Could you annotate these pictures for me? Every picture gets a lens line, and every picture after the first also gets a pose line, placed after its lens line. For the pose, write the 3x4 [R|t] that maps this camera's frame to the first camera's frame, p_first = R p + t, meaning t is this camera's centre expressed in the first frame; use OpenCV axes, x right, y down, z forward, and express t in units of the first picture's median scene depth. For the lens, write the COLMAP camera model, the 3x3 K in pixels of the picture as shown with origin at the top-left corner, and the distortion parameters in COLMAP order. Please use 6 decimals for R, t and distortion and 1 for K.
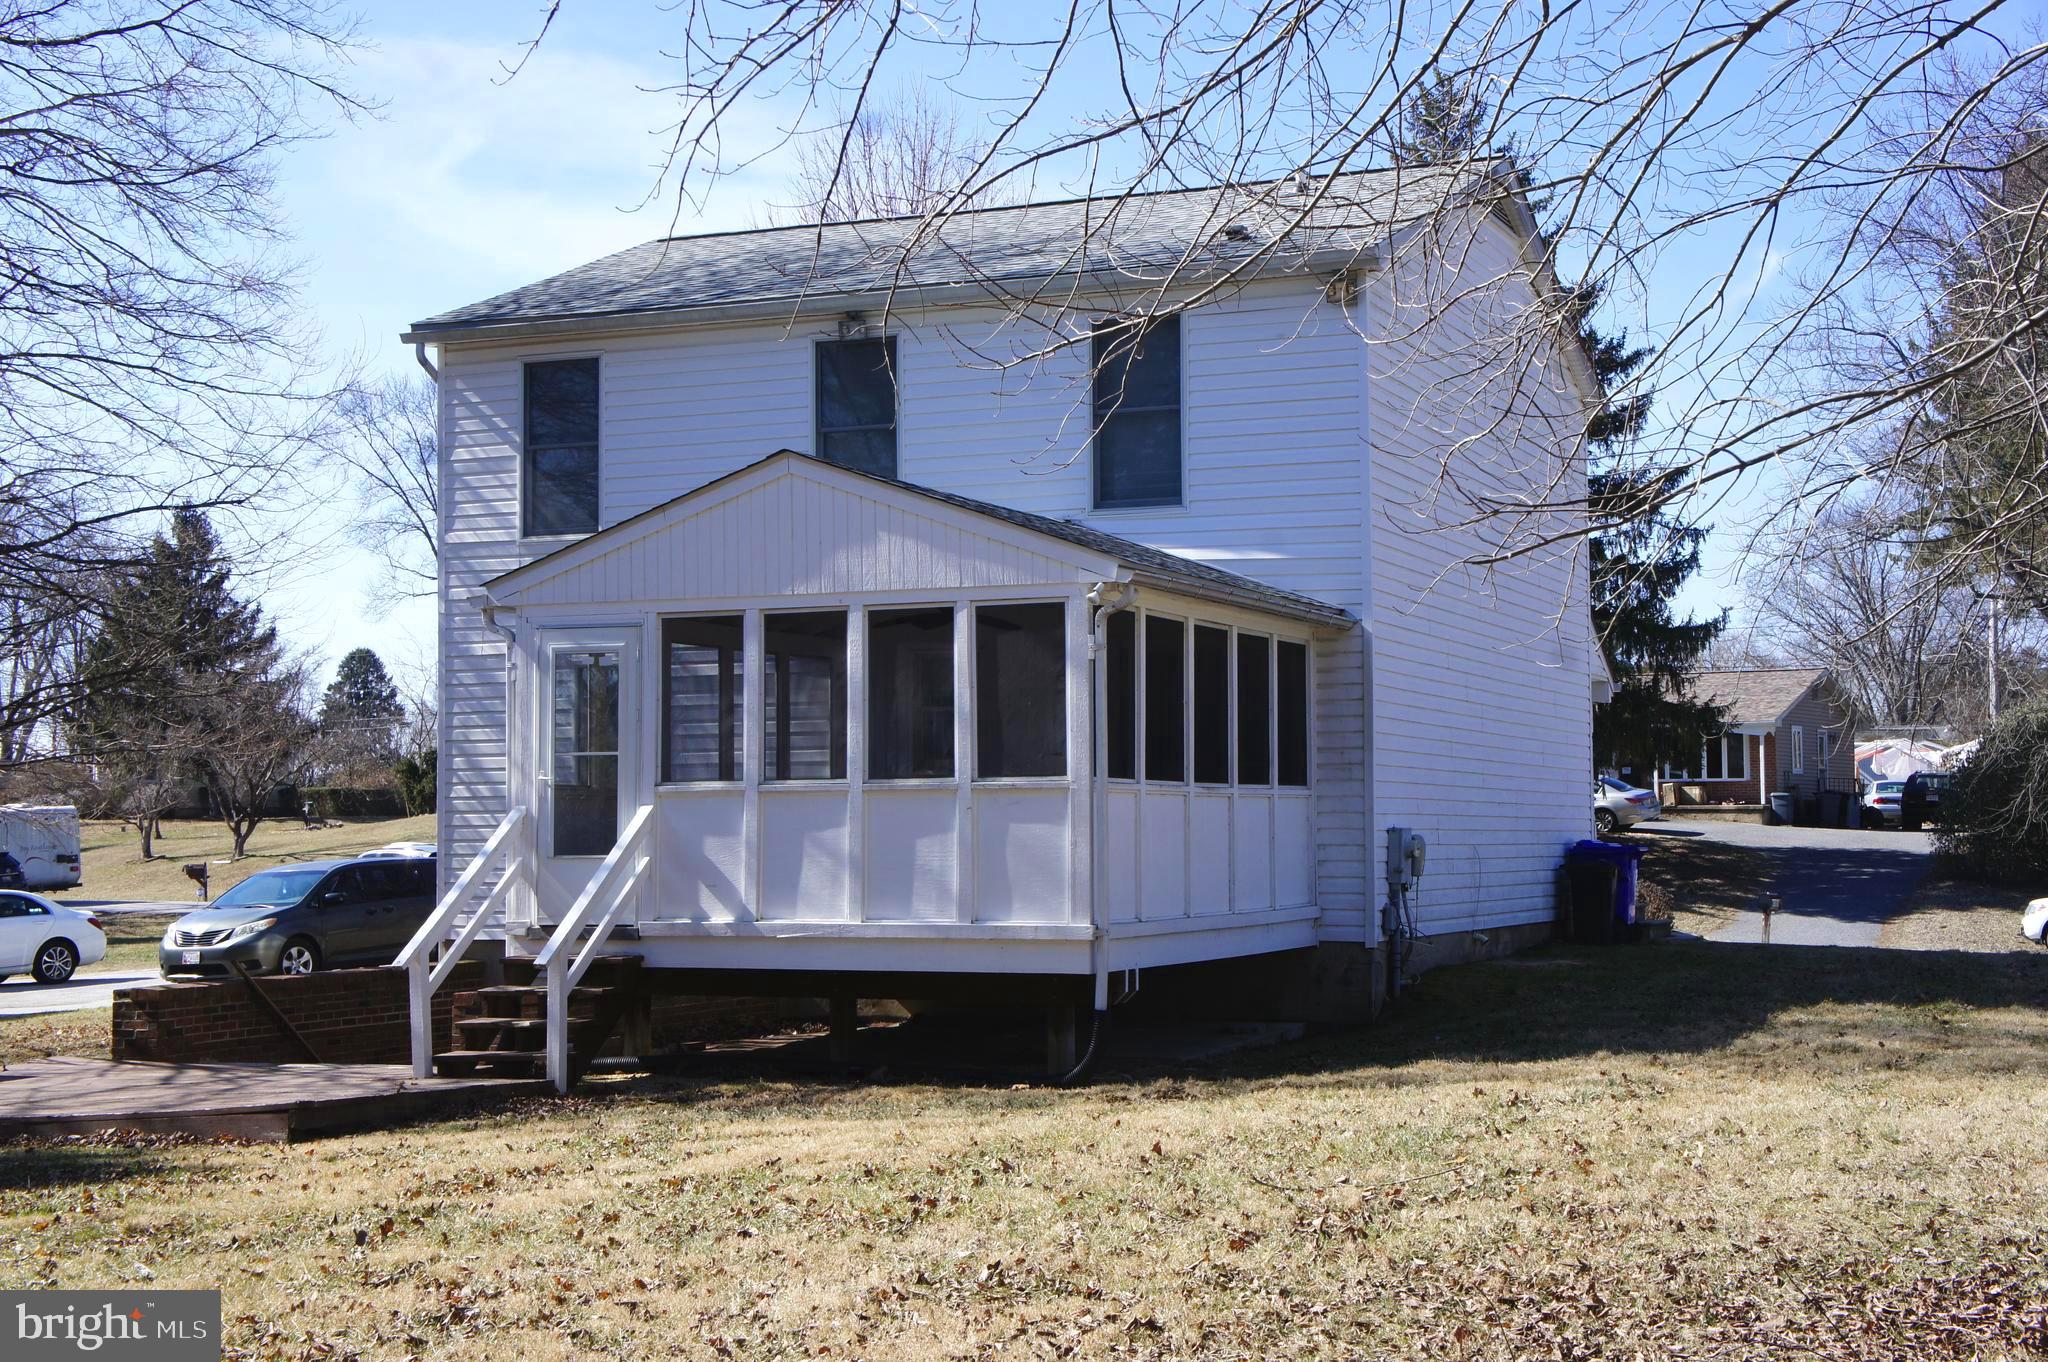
lens RADIAL K [[2782.1, 0, 1023.3], [0, 2782.1, 687.4], [0, 0, 1]] dist [0.174548, 0.035385]
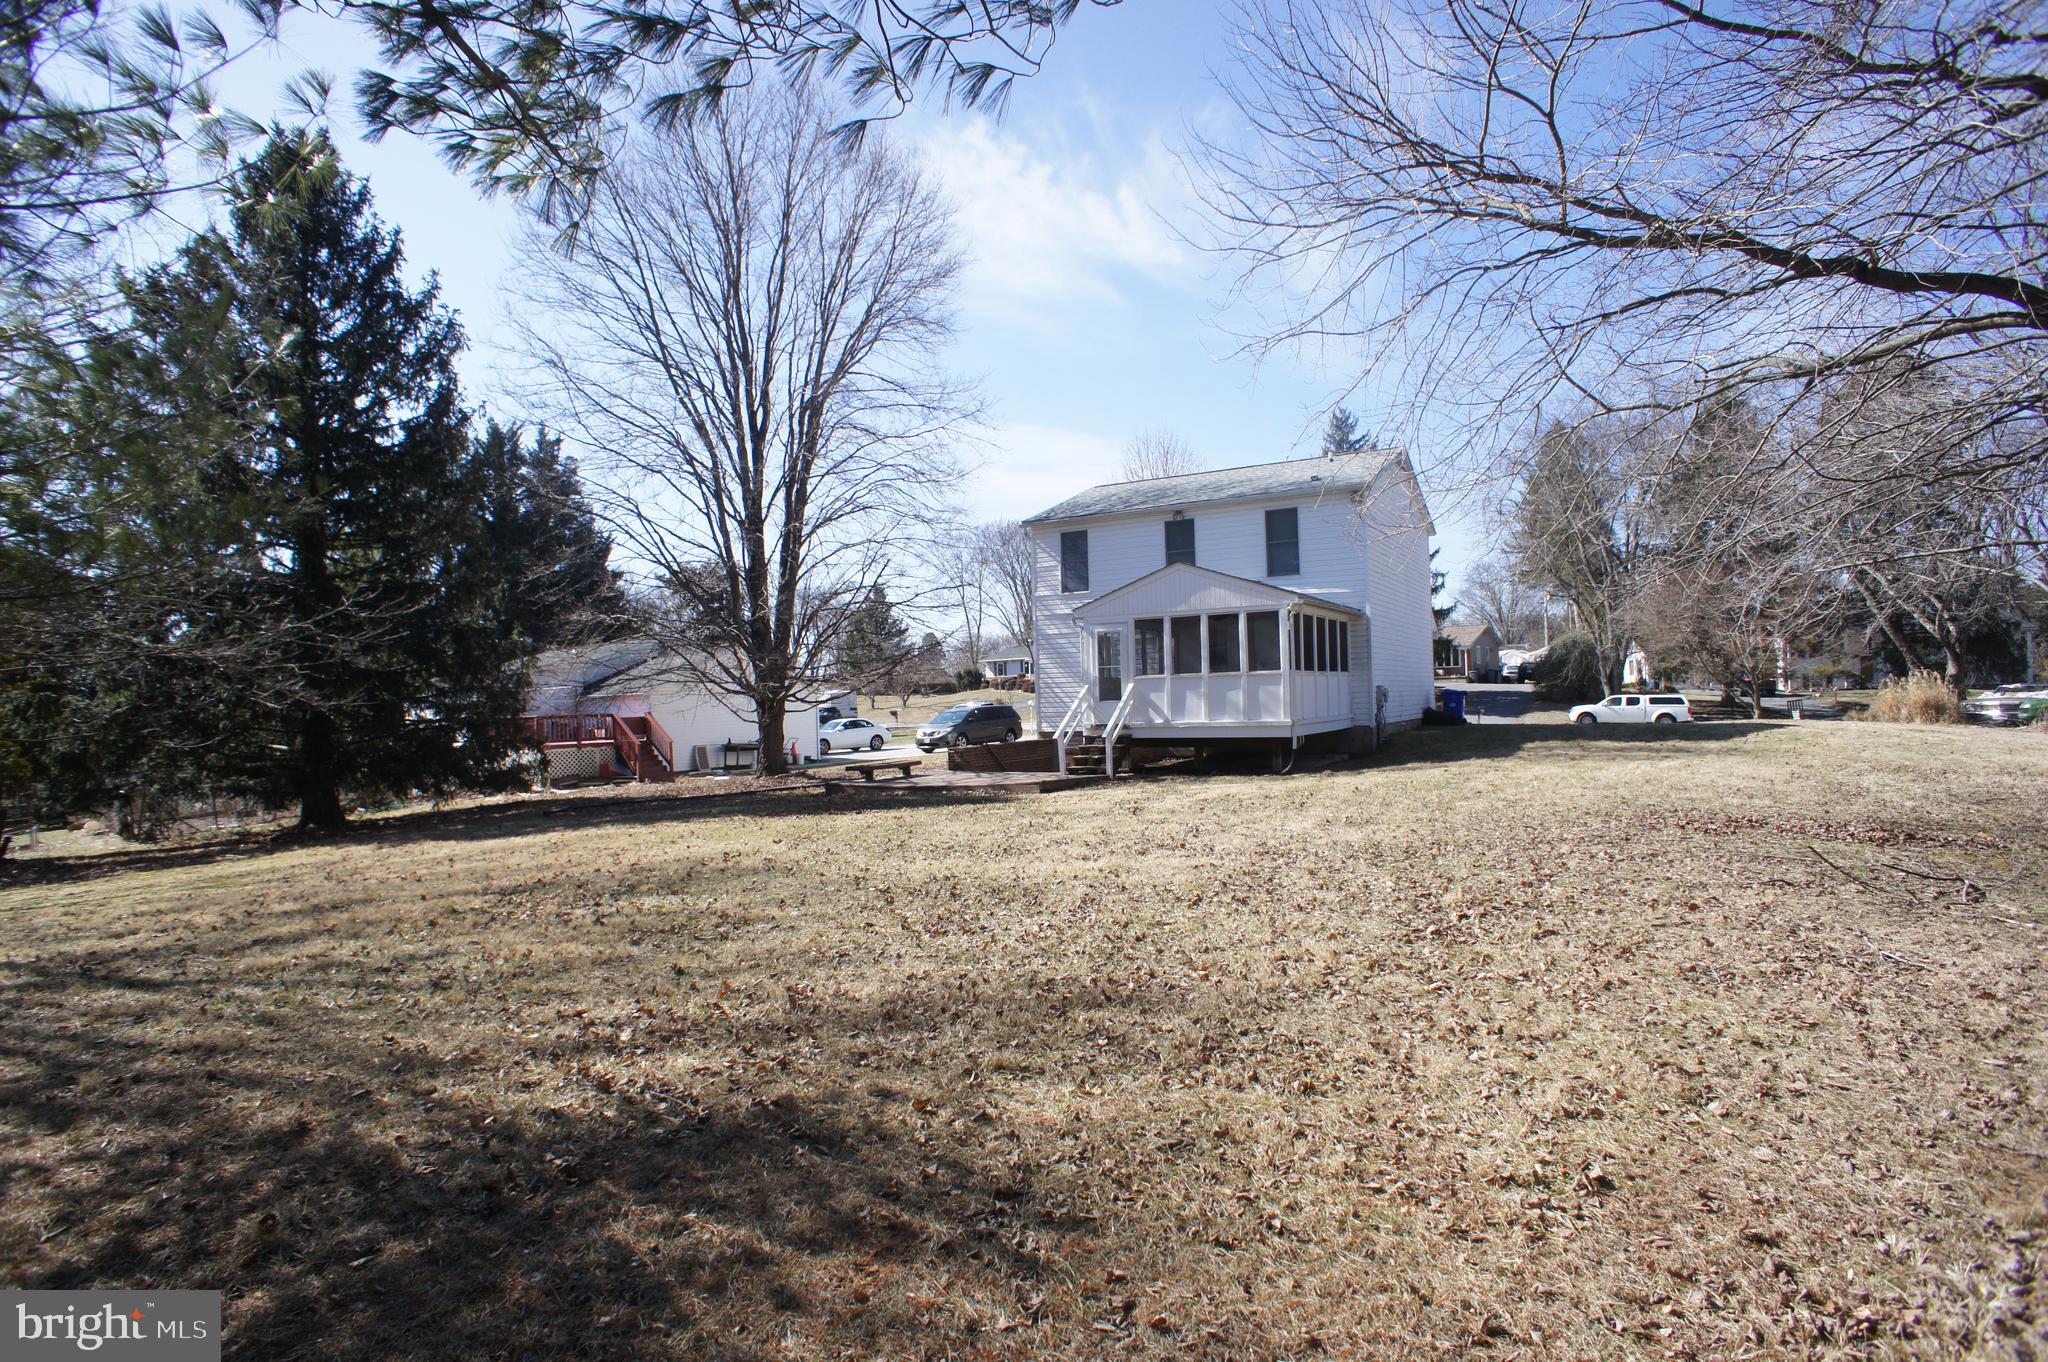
lens RADIAL K [[1068.8, 0, 1016.1], [0, 1068.8, 680.4], [0, 0, 1]] dist [-0.068068, 0.039359]
pose [[0.992976, -0.024596, -0.115728, -0.113858], [0.028824, 0.998971, 0.035005, -0.003748], [0.114748, -0.038094, 0.992664, -0.123131]]
